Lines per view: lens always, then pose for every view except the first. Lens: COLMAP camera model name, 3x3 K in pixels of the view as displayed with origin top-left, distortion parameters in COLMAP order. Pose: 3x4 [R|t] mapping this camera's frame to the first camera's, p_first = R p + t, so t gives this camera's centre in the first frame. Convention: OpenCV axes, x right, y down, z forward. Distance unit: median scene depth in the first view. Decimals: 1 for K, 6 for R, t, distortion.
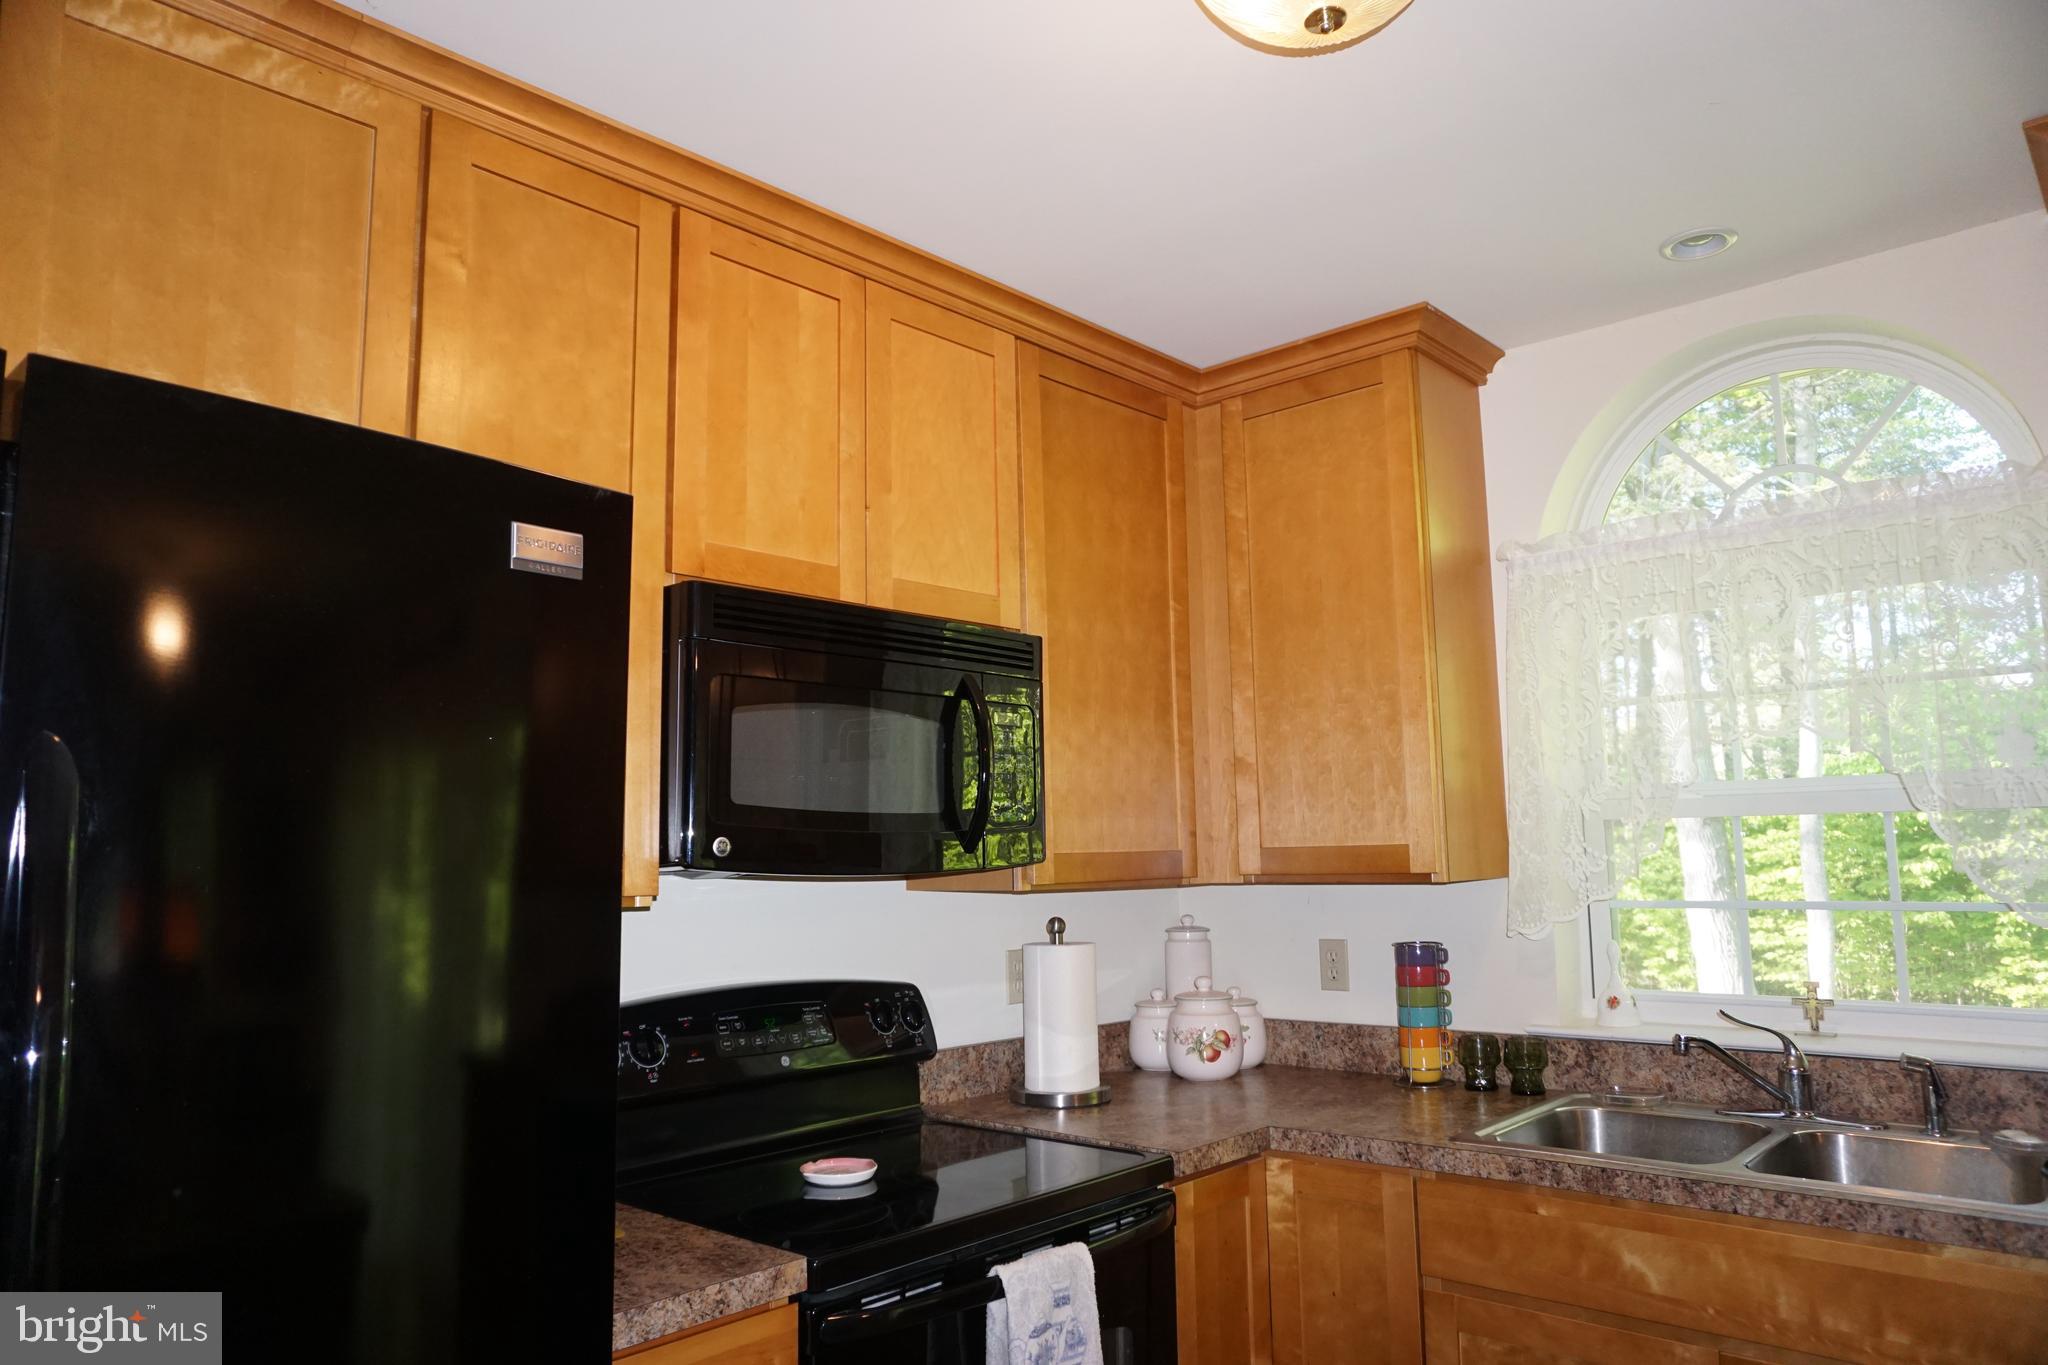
lens RADIAL K [[1367.5, 0, 1021.2], [0, 1367.5, 688.4], [0, 0, 1]] dist [-0.051222, 0.046919]
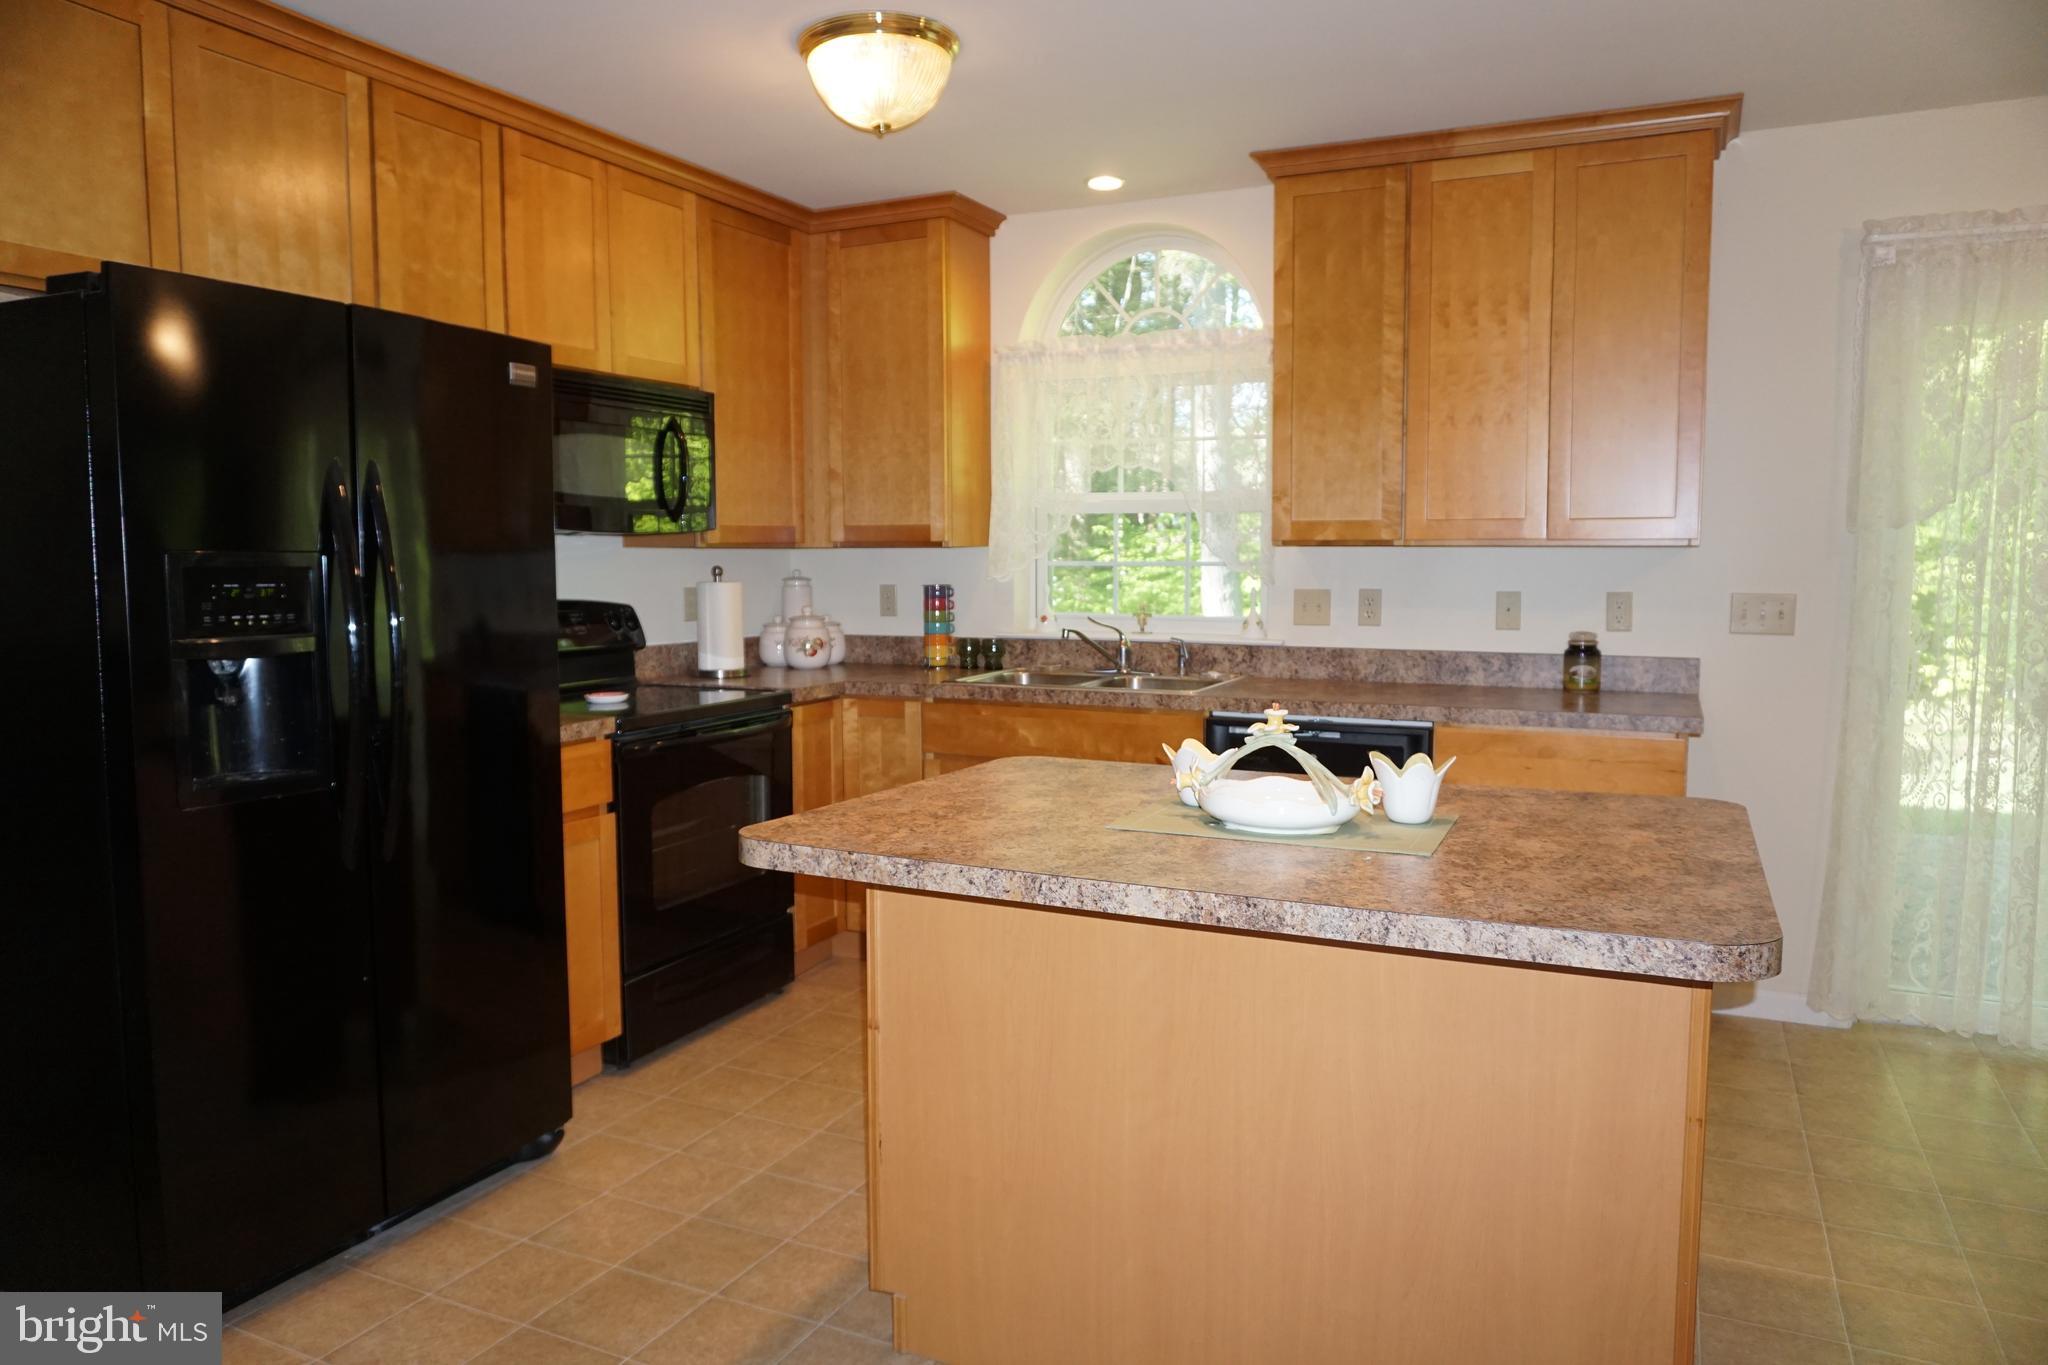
lens RADIAL K [[1367.5, 0, 1021.2], [0, 1367.5, 688.4], [0, 0, 1]] dist [-0.051222, 0.046919]
pose [[0.957029, -0.013383, 0.289685, -0.102180], [-0.050560, 0.975935, 0.212120, -0.052538], [-0.285552, -0.217651, 0.933321, -0.655009]]
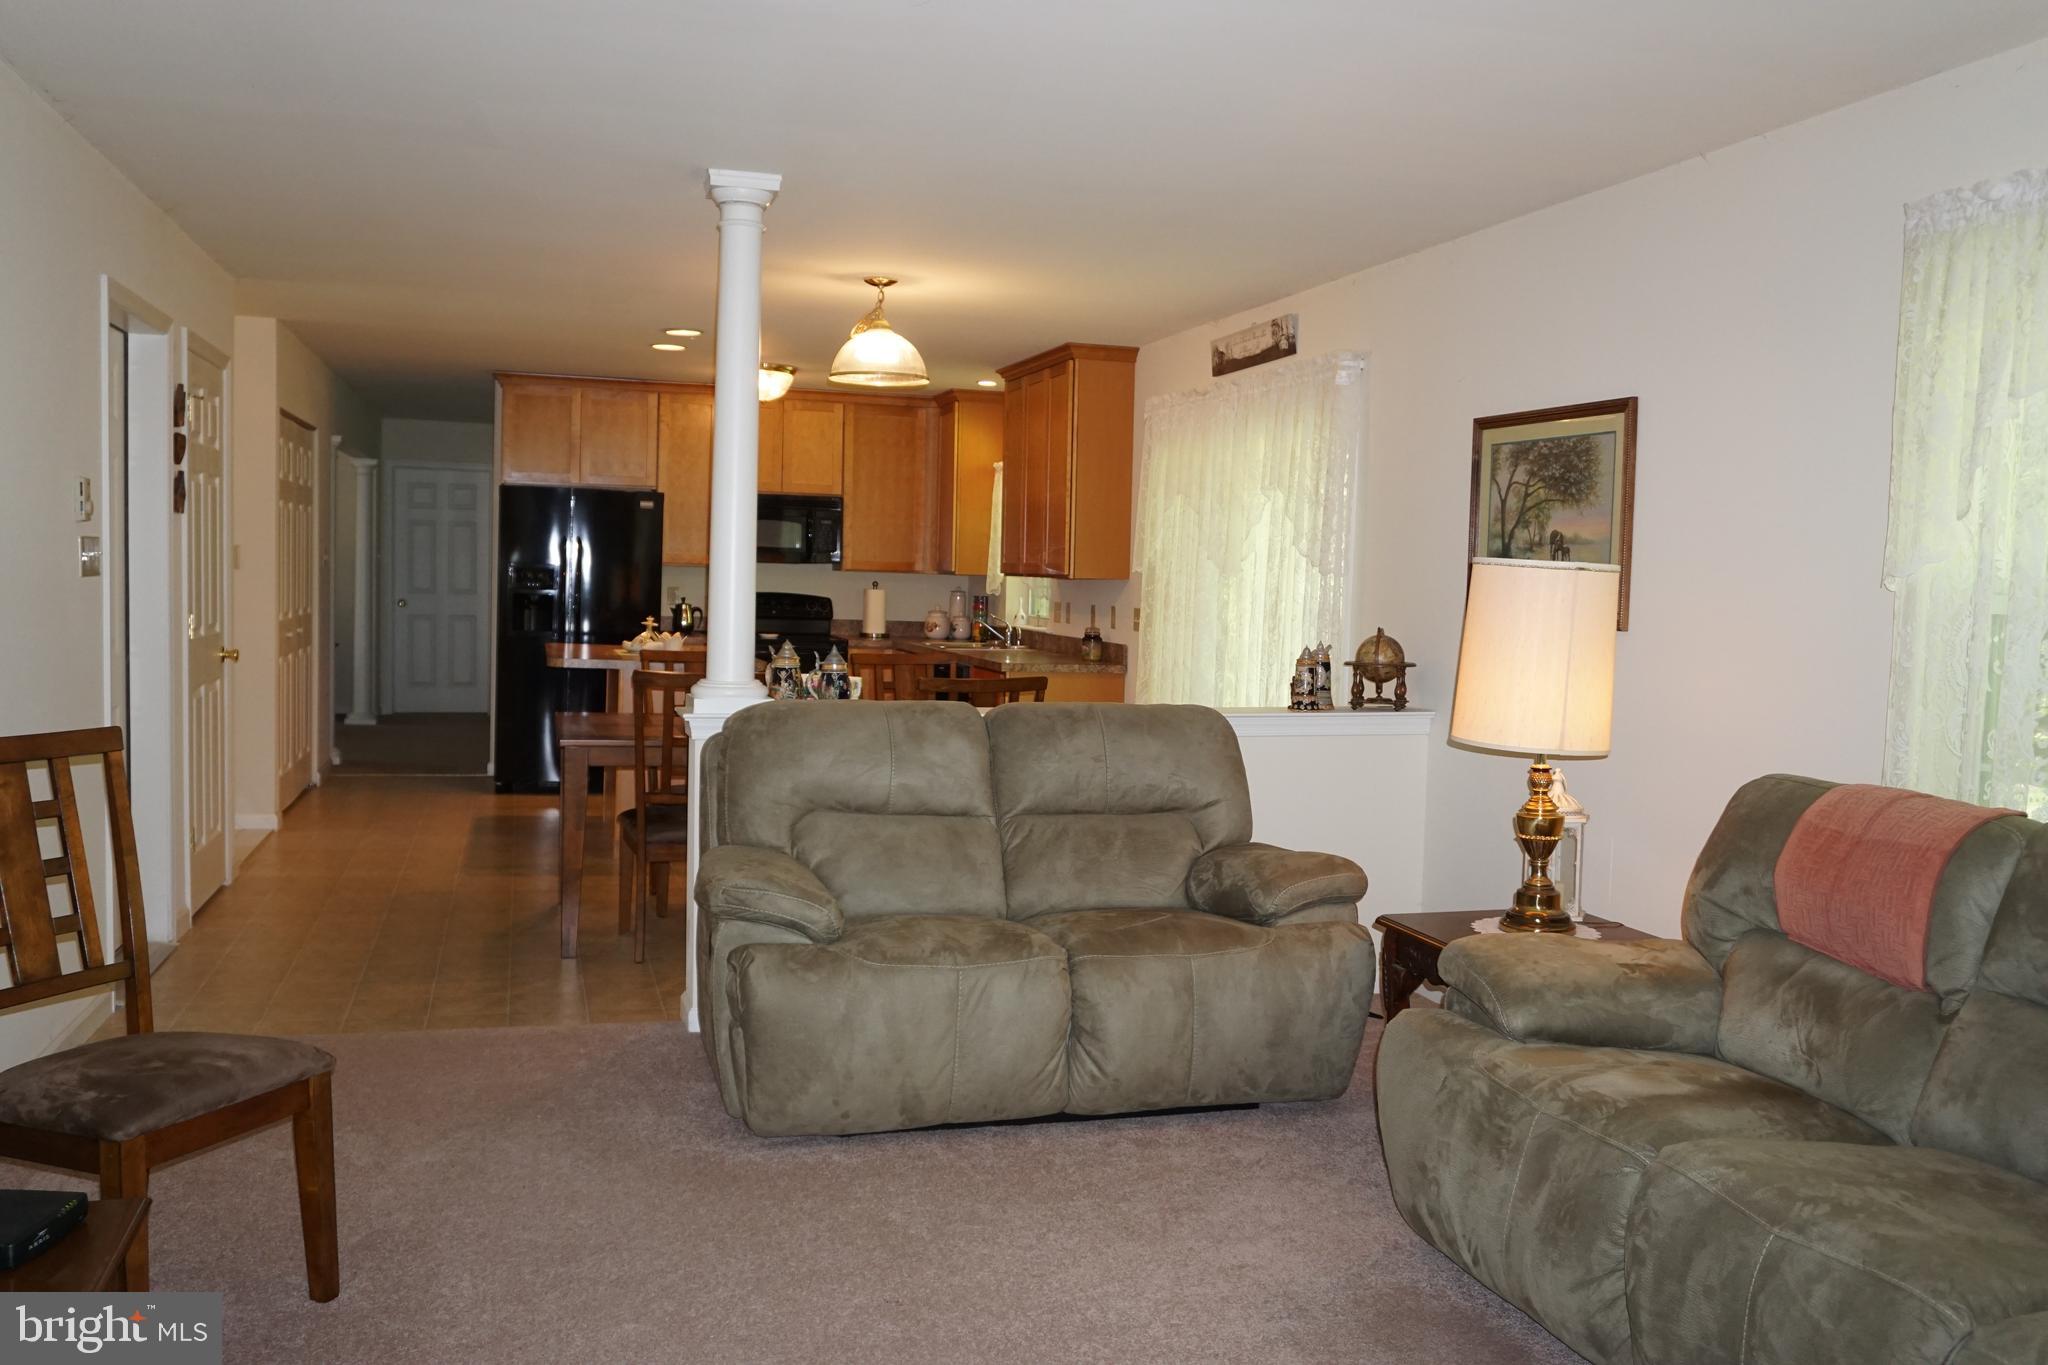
lens RADIAL K [[1667.0, 0, 1020.0], [0, 1667.0, 671.6], [0, 0, 1]] dist [-0.009710, 0.001923]
pose [[0.851987, 0.069106, -0.518982, 2.411308], [0.026330, 0.984341, 0.174295, -0.302330], [0.522901, -0.162162, 0.836826, -2.174191]]
